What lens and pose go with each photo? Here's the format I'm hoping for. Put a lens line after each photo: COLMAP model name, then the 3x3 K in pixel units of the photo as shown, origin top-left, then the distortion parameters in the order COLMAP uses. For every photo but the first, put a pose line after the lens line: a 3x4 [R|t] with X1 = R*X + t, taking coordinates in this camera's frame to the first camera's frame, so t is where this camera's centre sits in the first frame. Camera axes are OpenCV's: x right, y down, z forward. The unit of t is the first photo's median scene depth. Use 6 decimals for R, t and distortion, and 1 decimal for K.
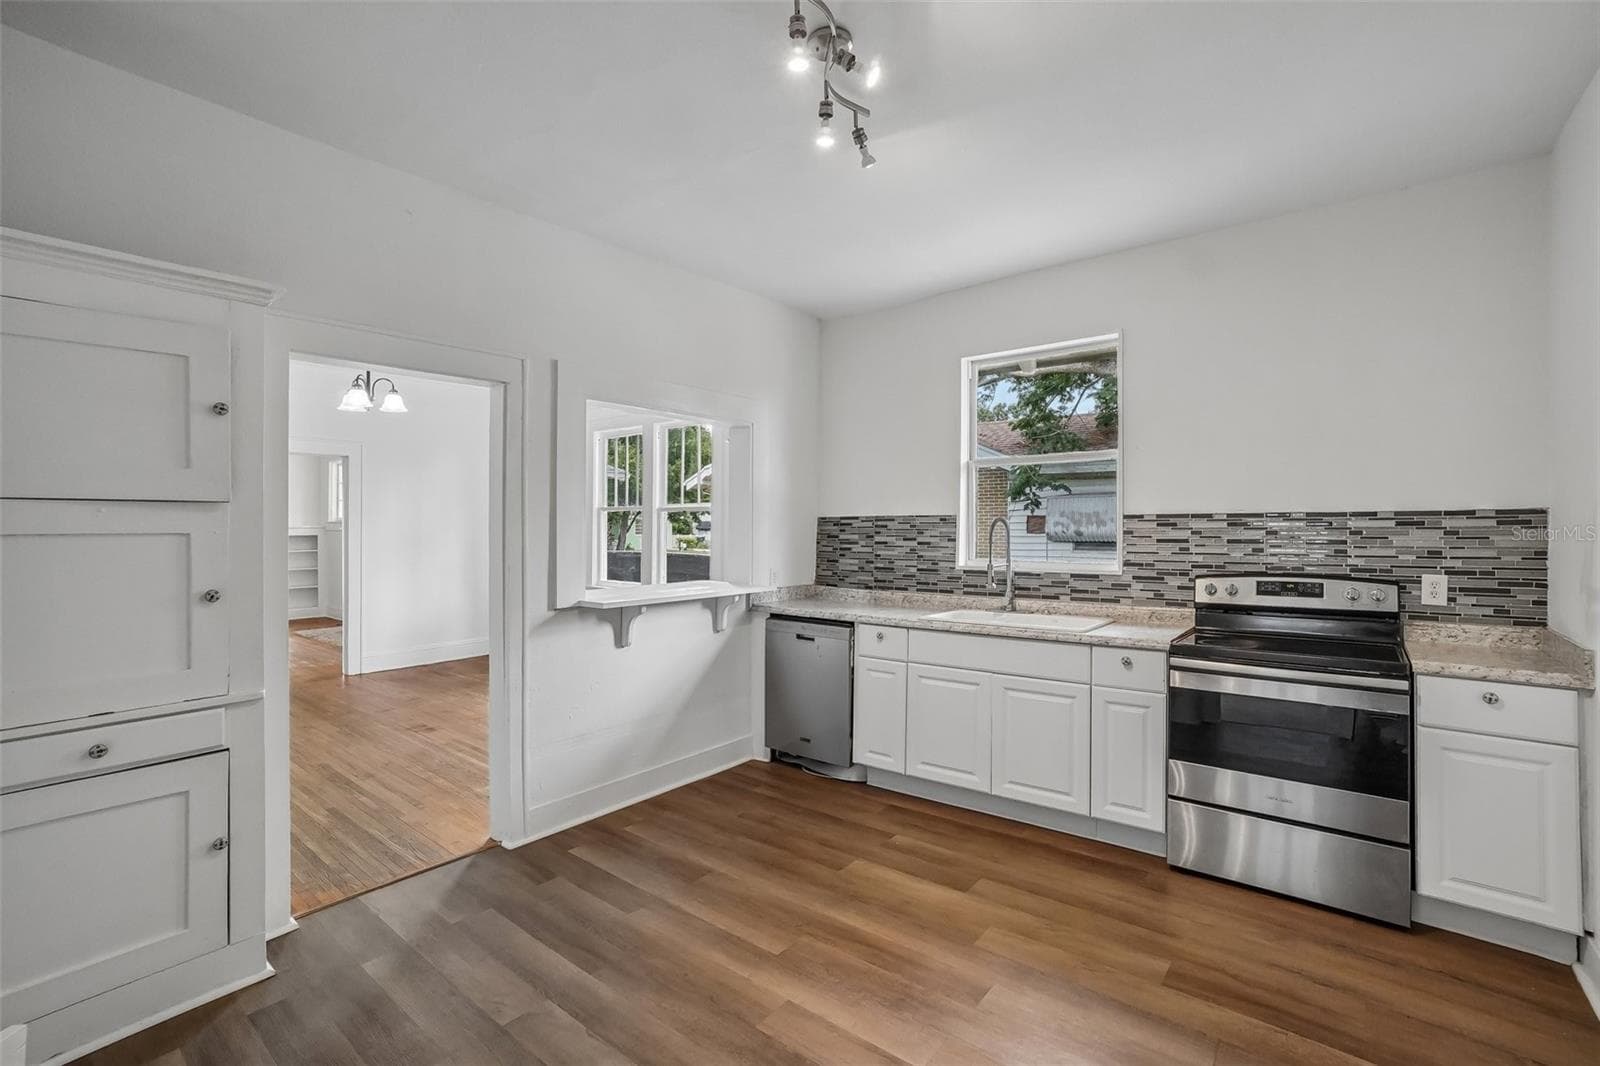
lens RADIAL K [[717.4, 0, 792.2], [0, 717.4, 521.9], [0, 0, 1]] dist [-0.041828, 0.016845]
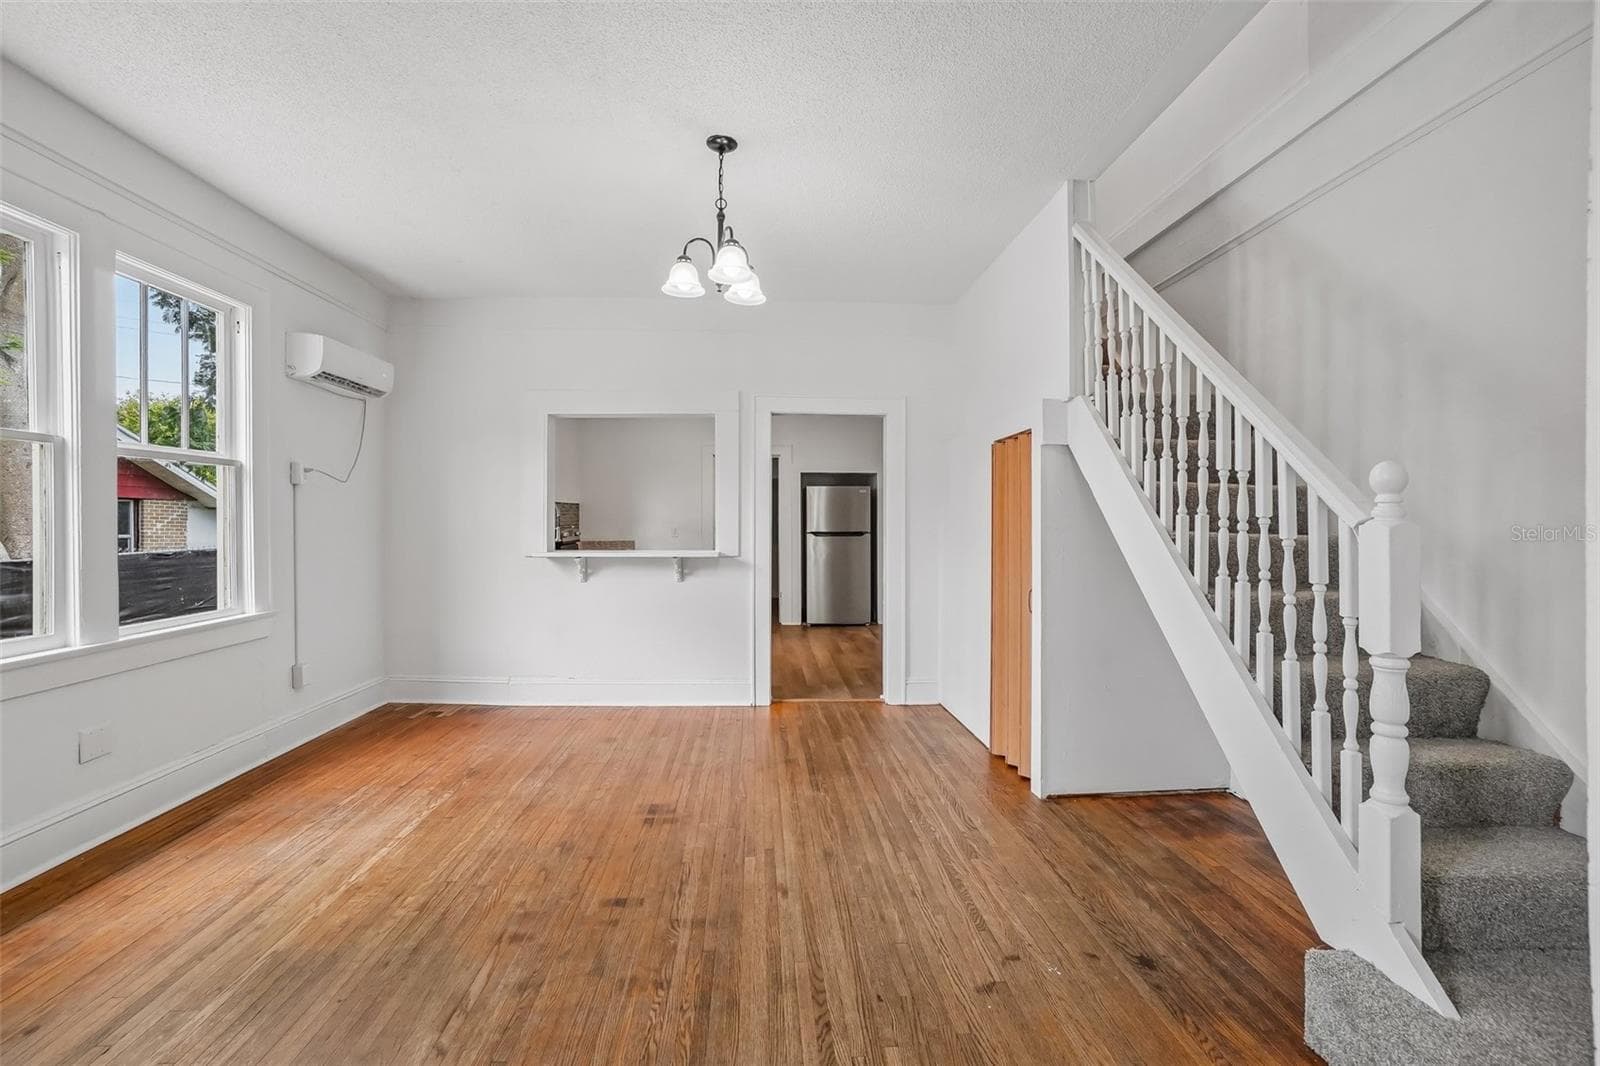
lens RADIAL K [[717.4, 0, 801.7], [0, 717.4, 517.7], [0, 0, 1]] dist [-0.041828, 0.016845]
pose [[-0.684968, -0.003510, 0.728565, -1.478032], [-0.002503, 0.999994, 0.002465, 0.037697], [-0.728569, -0.000135, -0.684972, 1.857180]]
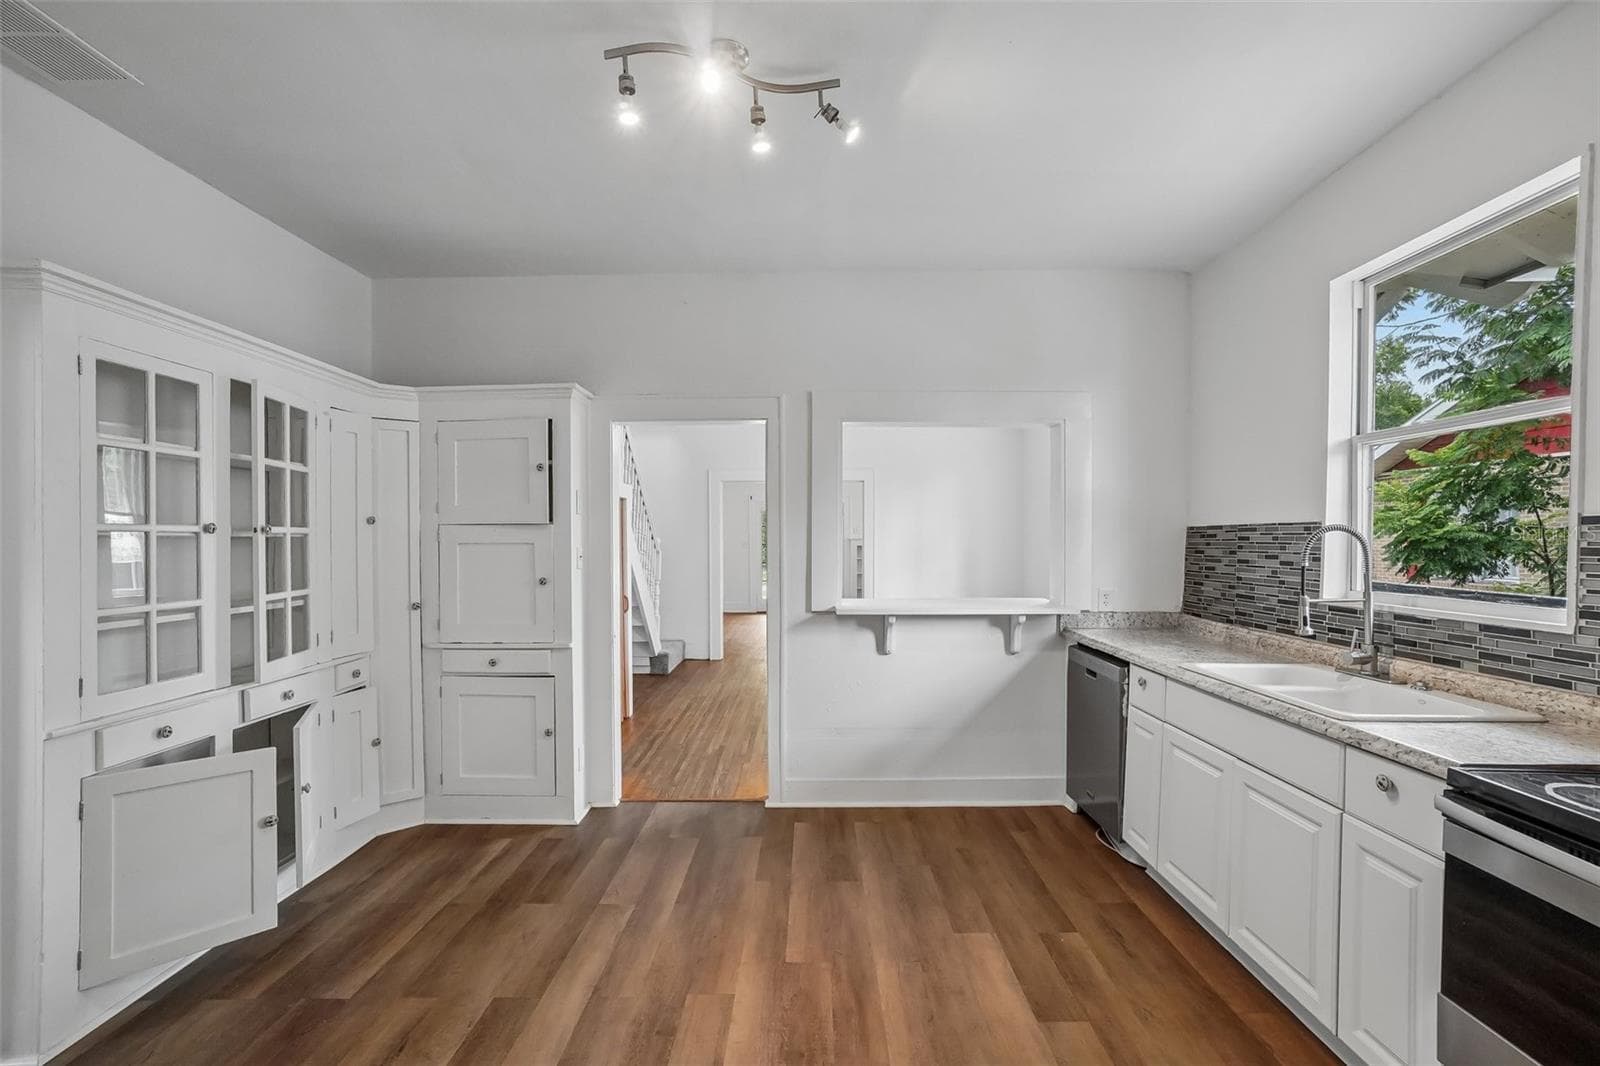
lens RADIAL K [[717.4, 0, 793.4], [0, 717.4, 541.8], [0, 0, 1]] dist [-0.041828, 0.016845]
pose [[0.623719, 0.004570, -0.781635, 0.523230], [0.005141, 0.999937, 0.009948, 0.000064], [0.781632, -0.010223, 0.623656, 0.258396]]
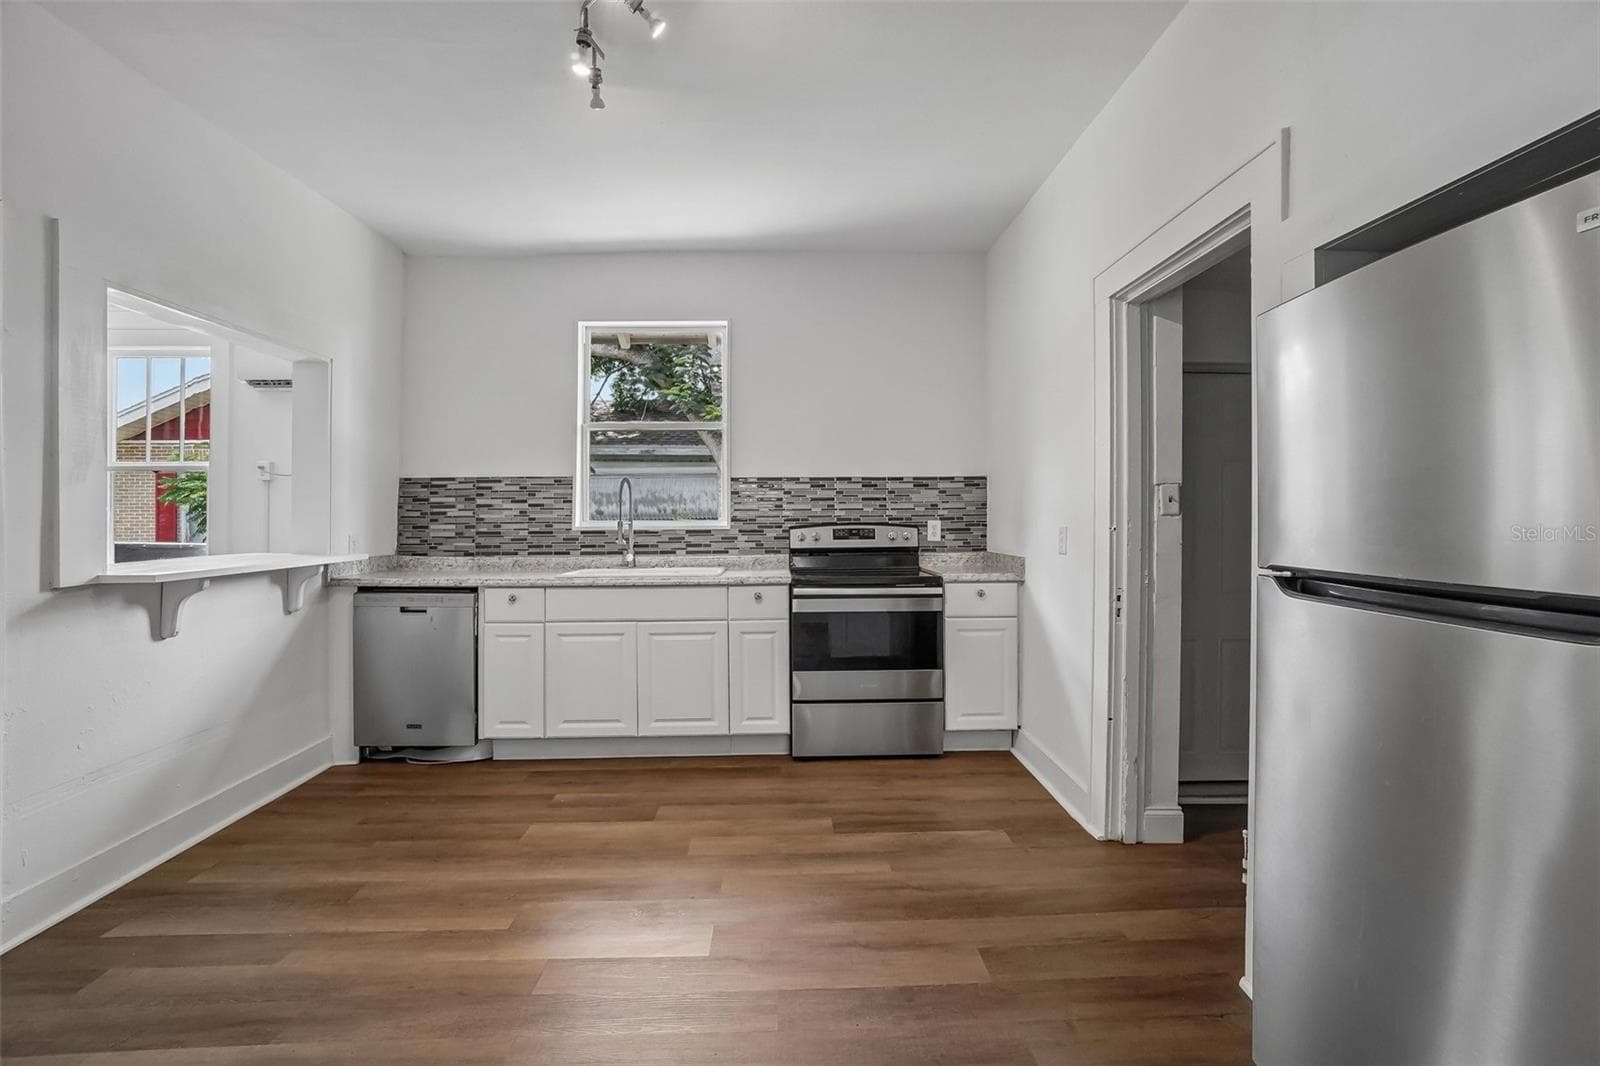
lens RADIAL K [[717.4, 0, 797.4], [0, 717.4, 510.1], [0, 0, 1]] dist [-0.041828, 0.016845]
pose [[0.756046, 0.003028, 0.654511, -0.228965], [-0.002704, 0.999995, -0.001504, 0.046087], [-0.654513, -0.000633, 0.756051, 0.041794]]
